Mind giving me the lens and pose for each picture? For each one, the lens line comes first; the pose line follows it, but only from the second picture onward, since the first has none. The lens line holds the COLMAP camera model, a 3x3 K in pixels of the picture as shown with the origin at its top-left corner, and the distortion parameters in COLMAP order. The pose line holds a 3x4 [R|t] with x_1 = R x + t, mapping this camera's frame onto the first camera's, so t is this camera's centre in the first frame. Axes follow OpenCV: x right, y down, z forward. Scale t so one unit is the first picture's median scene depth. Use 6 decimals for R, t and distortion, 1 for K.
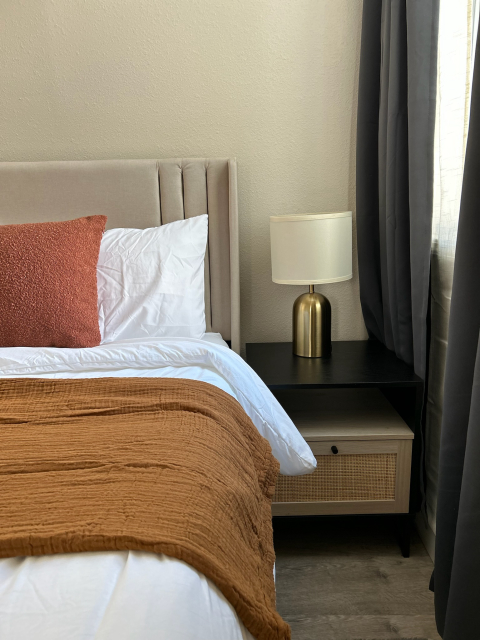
lens RADIAL K [[489.2, 0, 241.7], [0, 489.2, 319.3], [0, 0, 1]] dist [0.062061, 0.000185]
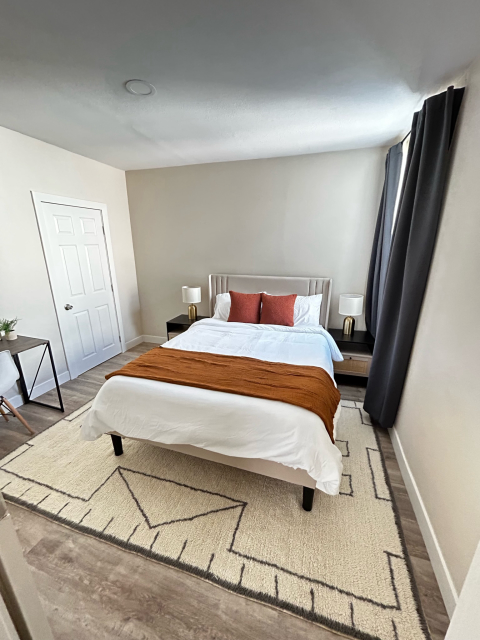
lens RADIAL K [[258.3, 0, 241.5], [0, 258.3, 318.1], [0, 0, 1]] dist [-0.000167, 0.000002]
pose [[0.949777, 0.101266, -0.296088, -0.055607], [-0.077774, 0.992891, 0.090103, -0.164038], [0.303108, -0.062550, 0.950901, -1.132129]]
